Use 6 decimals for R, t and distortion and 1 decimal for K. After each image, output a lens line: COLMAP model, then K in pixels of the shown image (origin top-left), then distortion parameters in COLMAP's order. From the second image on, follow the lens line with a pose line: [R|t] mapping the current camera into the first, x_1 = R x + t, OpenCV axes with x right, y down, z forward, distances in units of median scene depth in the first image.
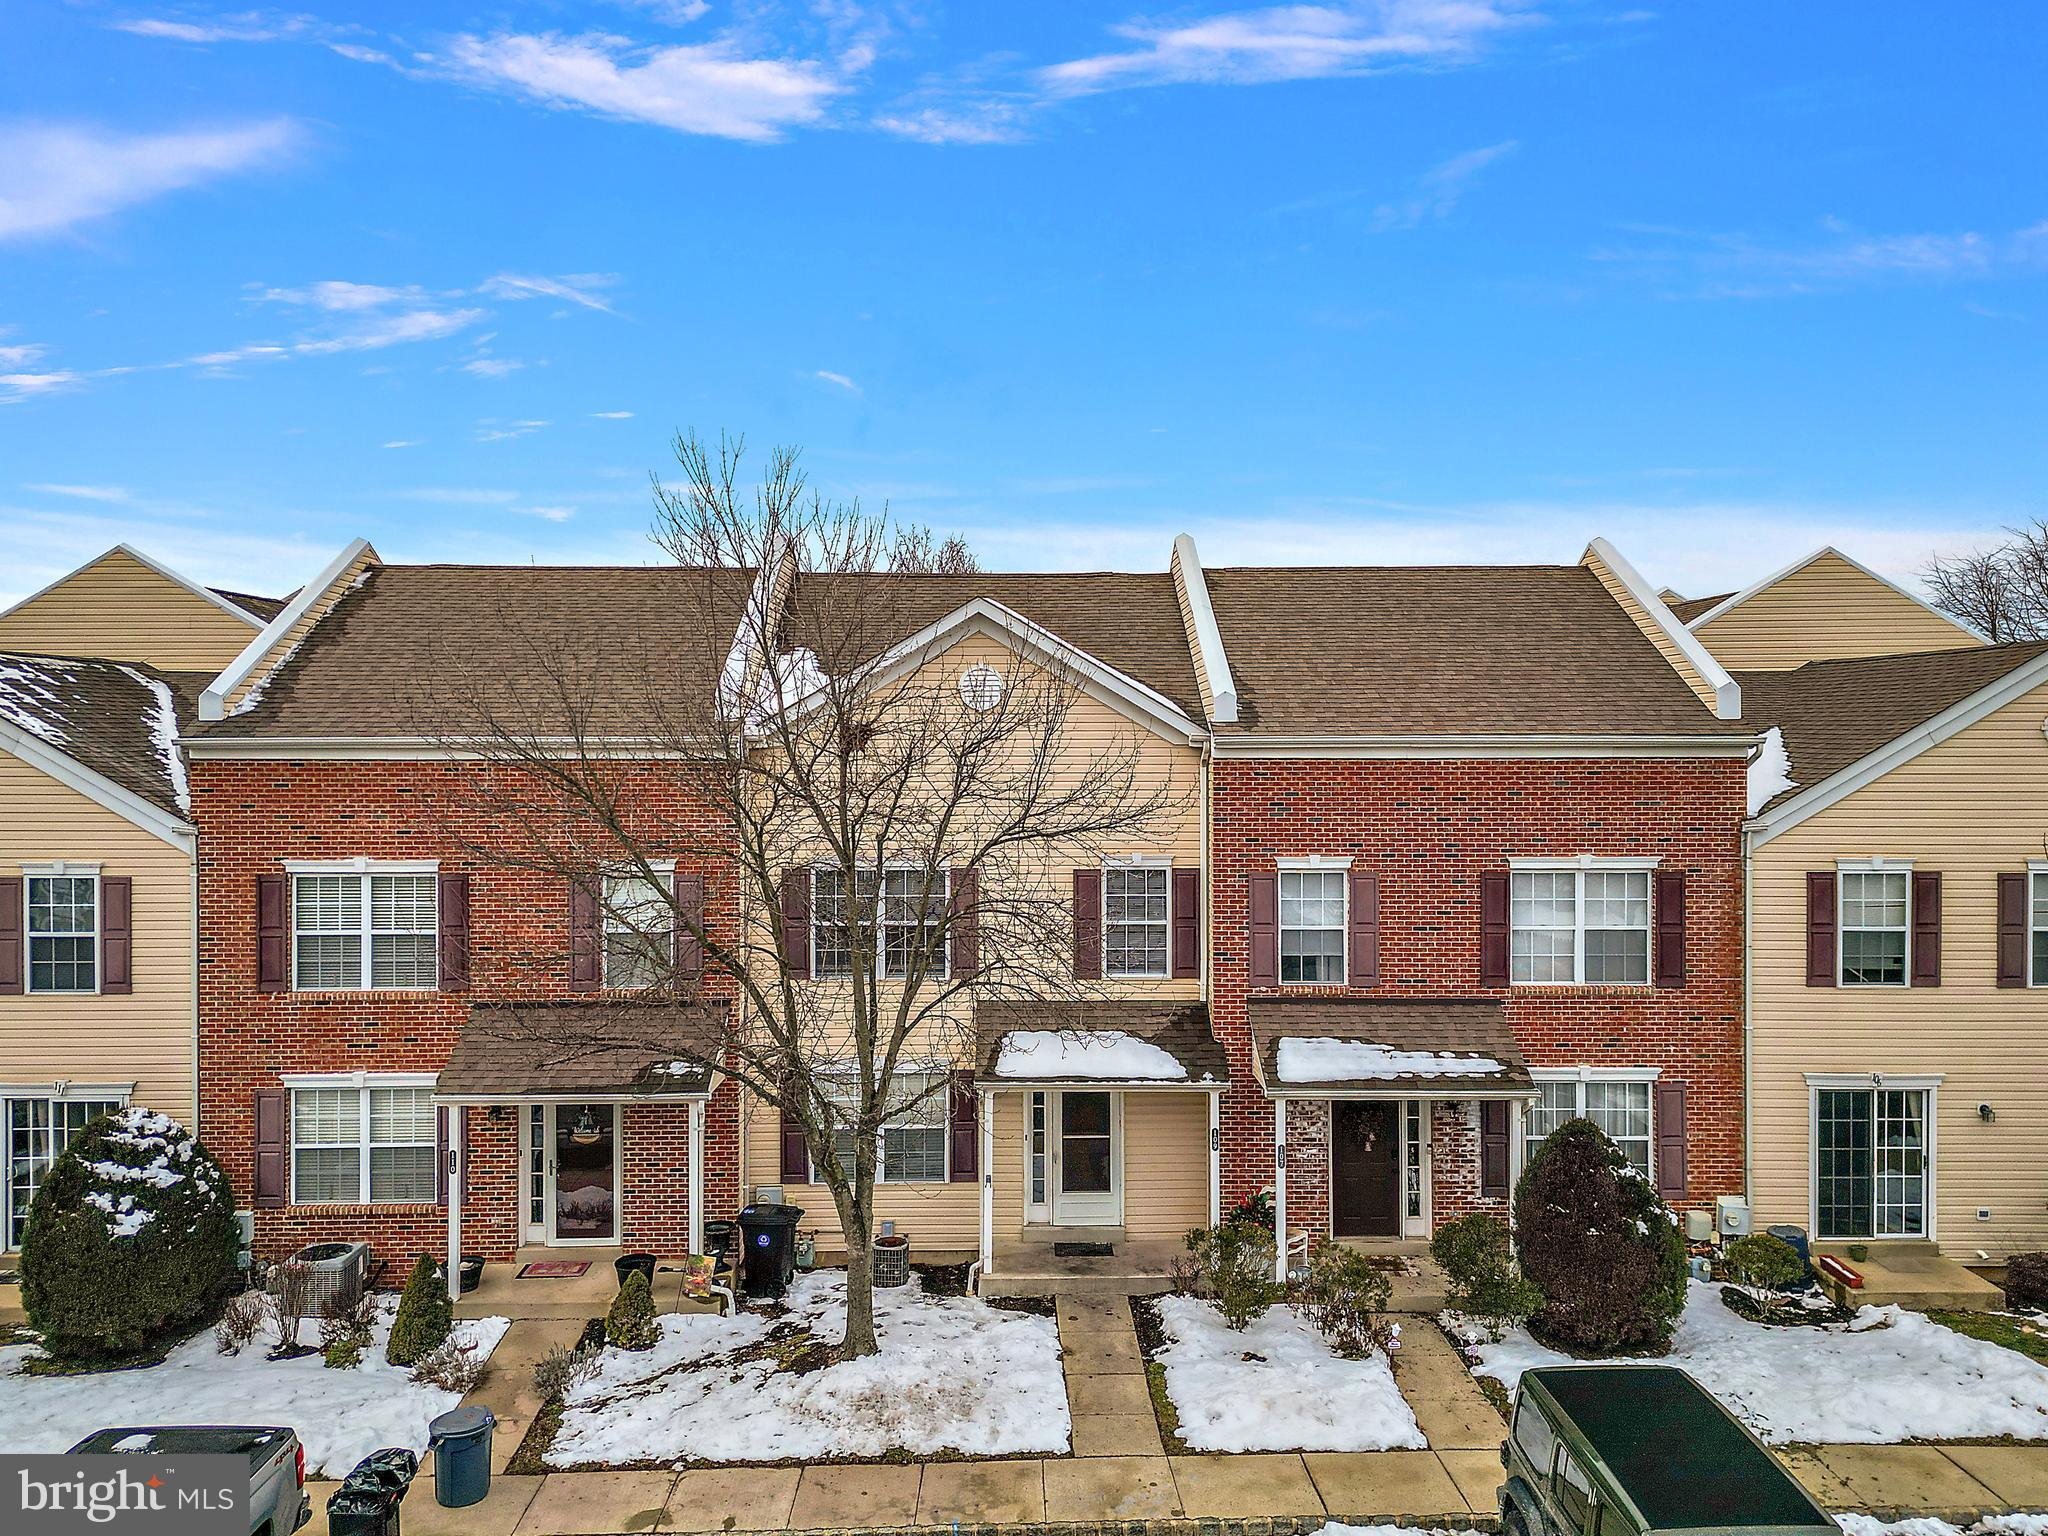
lens RADIAL K [[1439.6, 0, 1026.3], [0, 1439.6, 781.0], [0, 0, 1]] dist [0.043601, -0.033501]
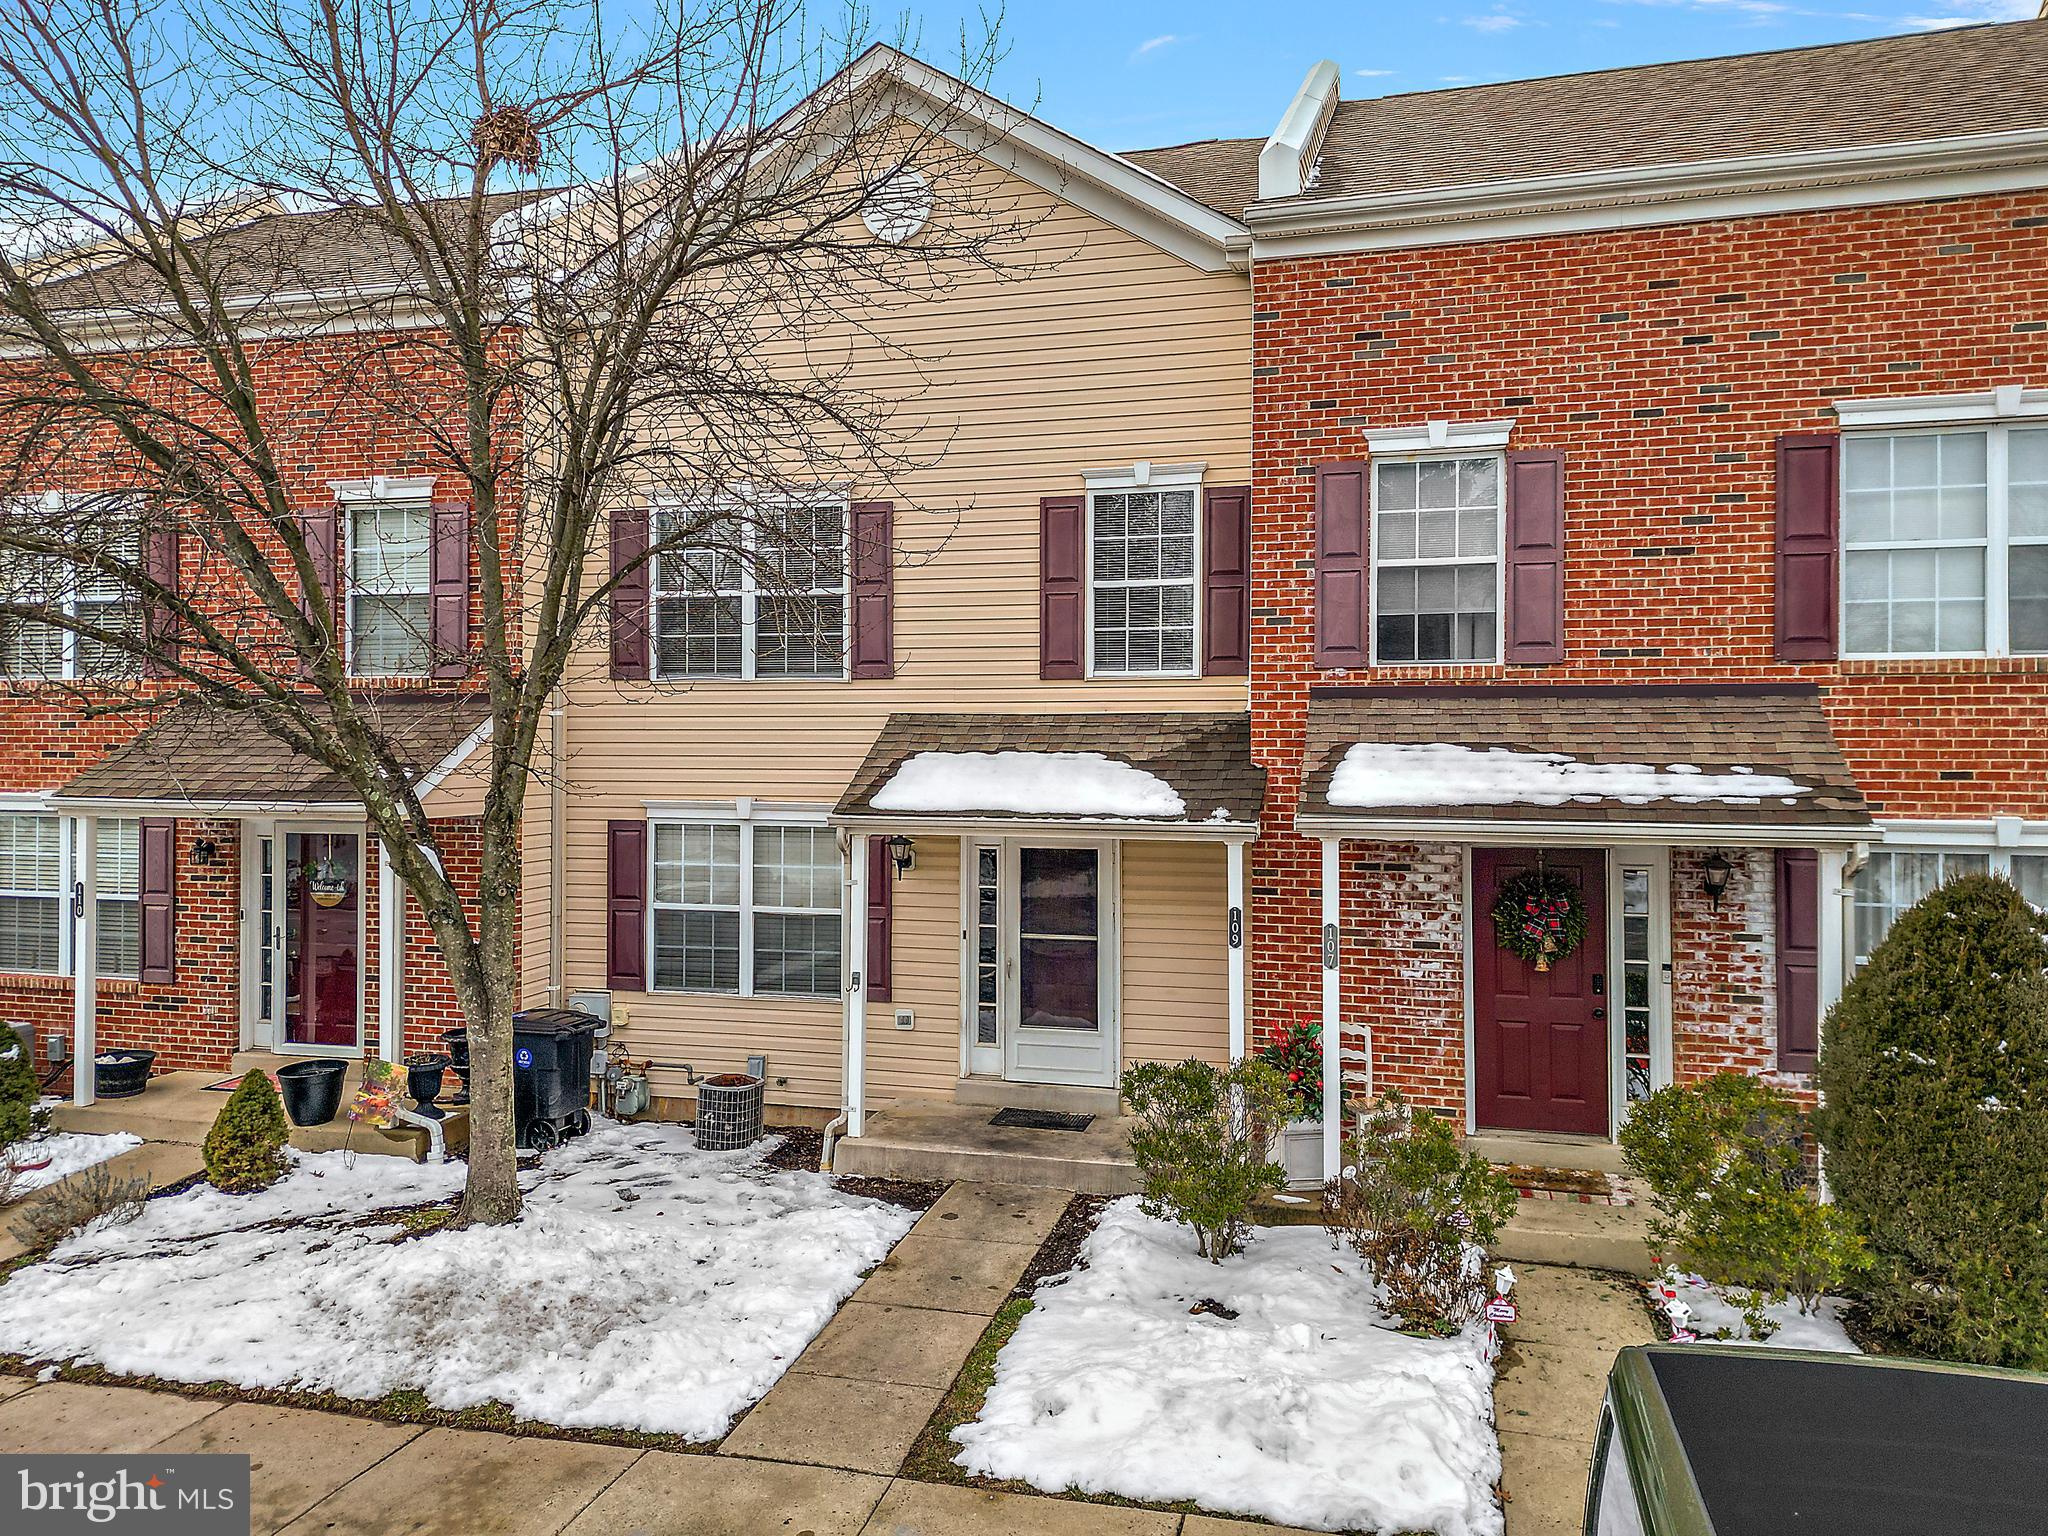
lens RADIAL K [[1439.6, 0, 1013.4], [0, 1439.6, 753.5], [0, 0, 1]] dist [0.043601, -0.033501]
pose [[0.961384, 0.003638, -0.275186, 0.198718], [-0.006793, 0.999922, -0.010512, 0.184623], [0.275126, 0.011975, 0.961334, 0.434188]]
